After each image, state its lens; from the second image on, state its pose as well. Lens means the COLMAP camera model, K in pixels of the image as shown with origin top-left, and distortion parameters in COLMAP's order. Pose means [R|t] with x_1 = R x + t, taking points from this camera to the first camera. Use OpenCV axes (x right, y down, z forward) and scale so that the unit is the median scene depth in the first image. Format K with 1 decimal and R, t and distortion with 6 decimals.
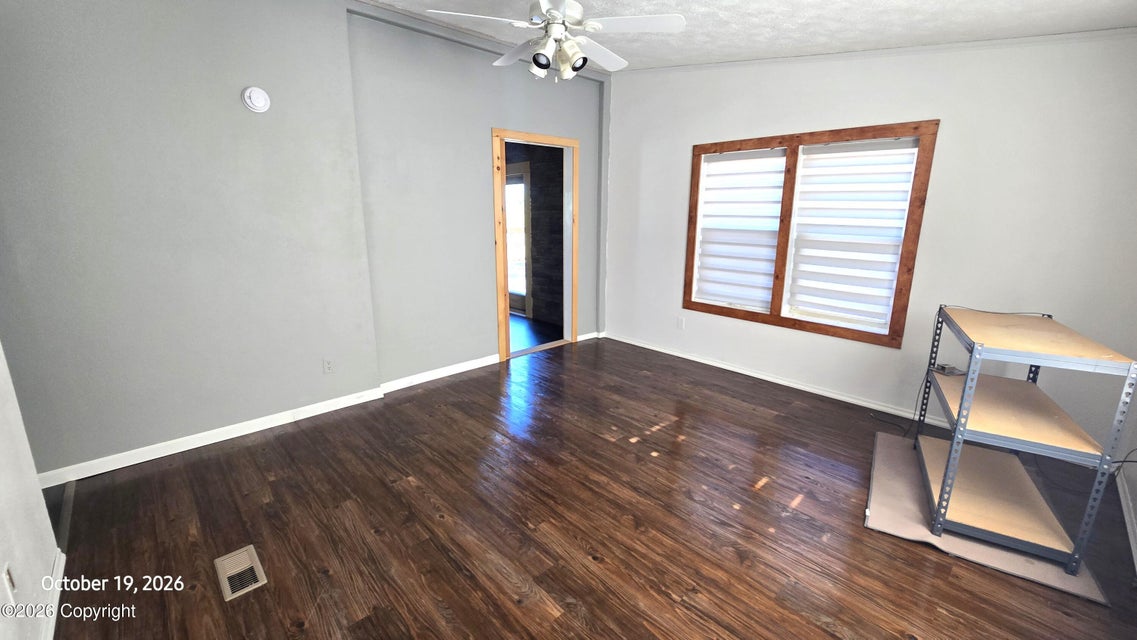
lens RADIAL K [[465.6, 0, 569.5], [0, 465.6, 313.9], [0, 0, 1]] dist [-0.004221, -0.000262]
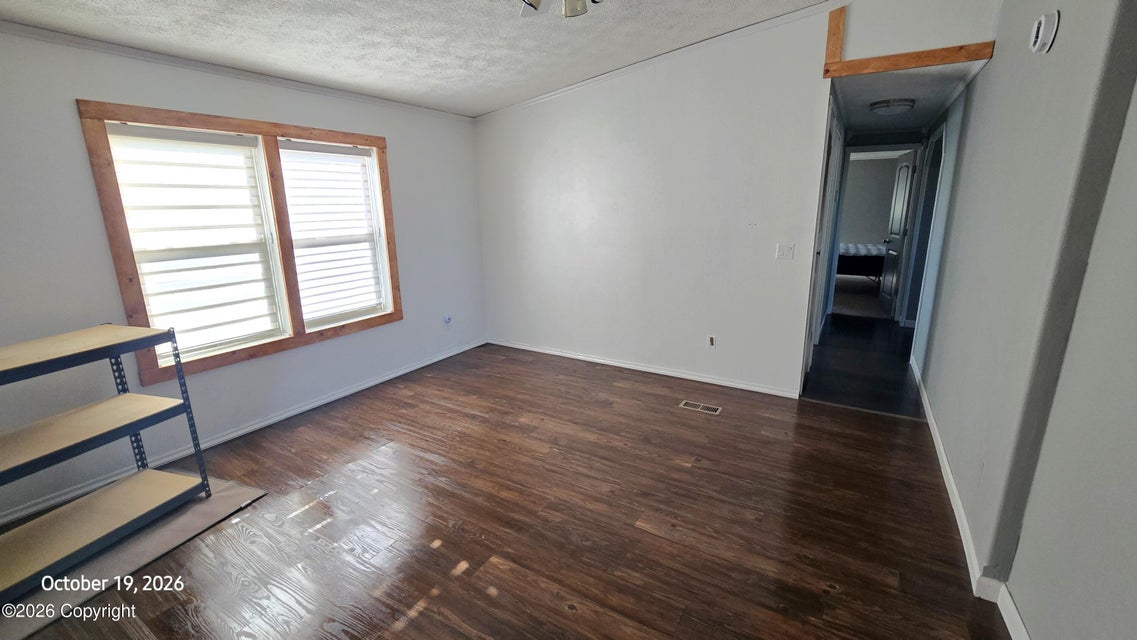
lens RADIAL K [[465.6, 0, 569.5], [0, 465.6, 313.9], [0, 0, 1]] dist [-0.004221, -0.000262]
pose [[-0.966371, 0.066401, -0.248431, 0.169857], [-0.047776, 0.902907, 0.427172, -0.428677], [0.252675, 0.424676, -0.869371, 1.886399]]
